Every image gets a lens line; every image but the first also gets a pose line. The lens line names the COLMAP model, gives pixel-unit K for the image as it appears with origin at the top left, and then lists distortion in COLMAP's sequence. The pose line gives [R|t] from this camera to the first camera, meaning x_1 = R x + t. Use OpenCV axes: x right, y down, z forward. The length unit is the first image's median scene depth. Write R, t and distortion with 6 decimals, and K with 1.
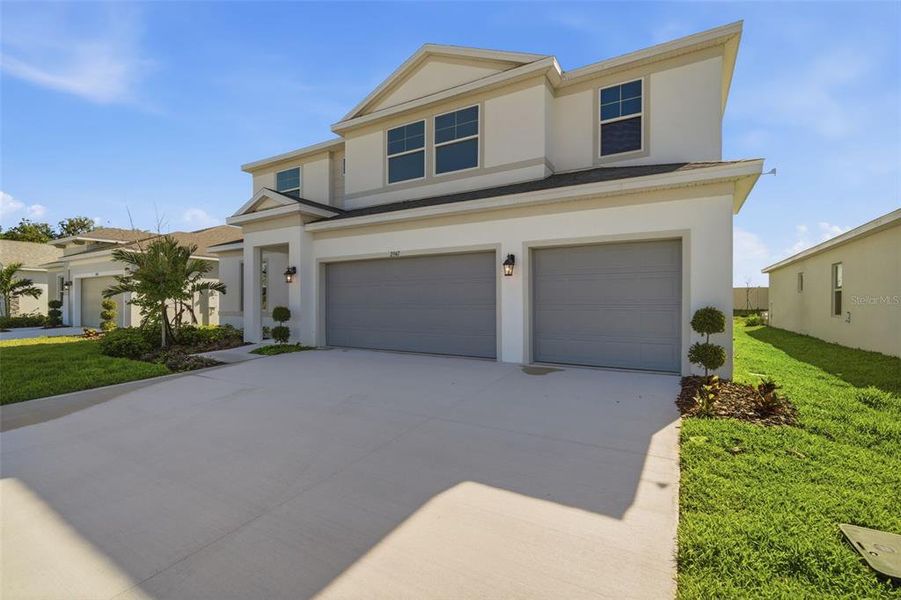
lens RADIAL K [[391.0, 0, 446.7], [0, 391.0, 301.5], [0, 0, 1]] dist [-0.005393, 0.001936]
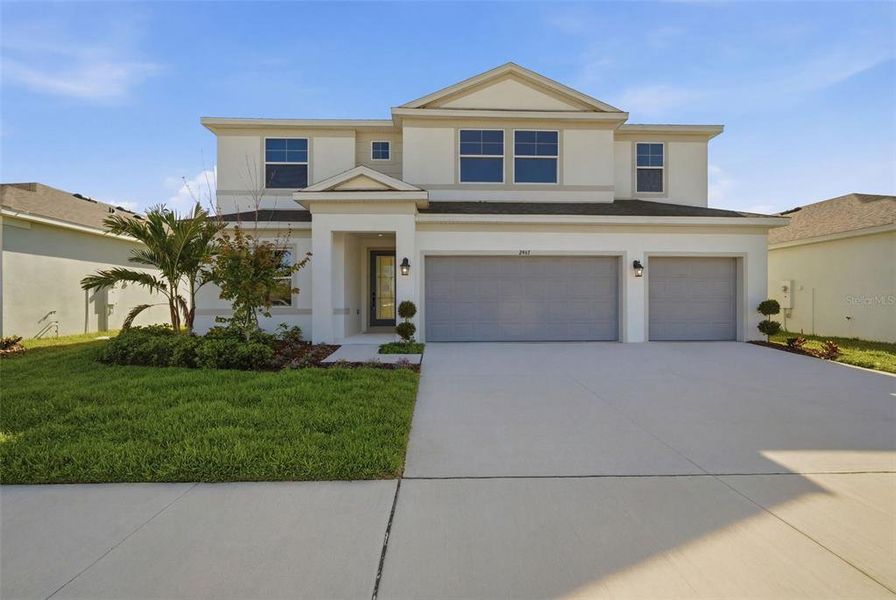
lens RADIAL K [[388.8, 0, 446.1], [0, 388.8, 299.3], [0, 0, 1]] dist [-0.005393, 0.001936]
pose [[0.849790, 0.003495, 0.527109, -0.818035], [-0.001082, 0.999987, -0.004886, 0.013272], [-0.527120, 0.003582, 0.849784, 0.175112]]
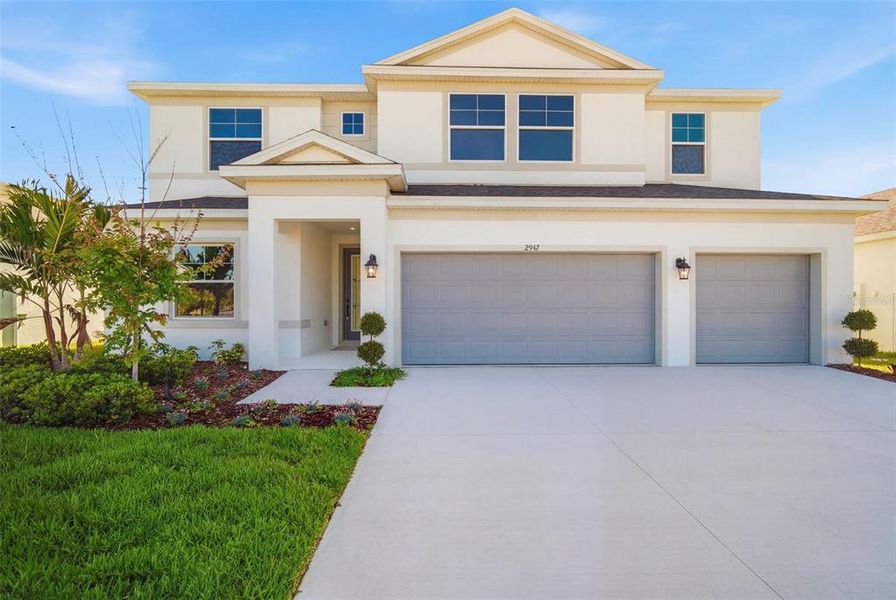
lens RADIAL K [[388.8, 0, 446.8], [0, 388.8, 305.3], [0, 0, 1]] dist [-0.005393, 0.001936]
pose [[0.854430, -0.000022, 0.519566, -0.655348], [-0.001061, 0.999998, 0.001787, -0.000987], [-0.519565, -0.002078, 0.854428, 0.356599]]
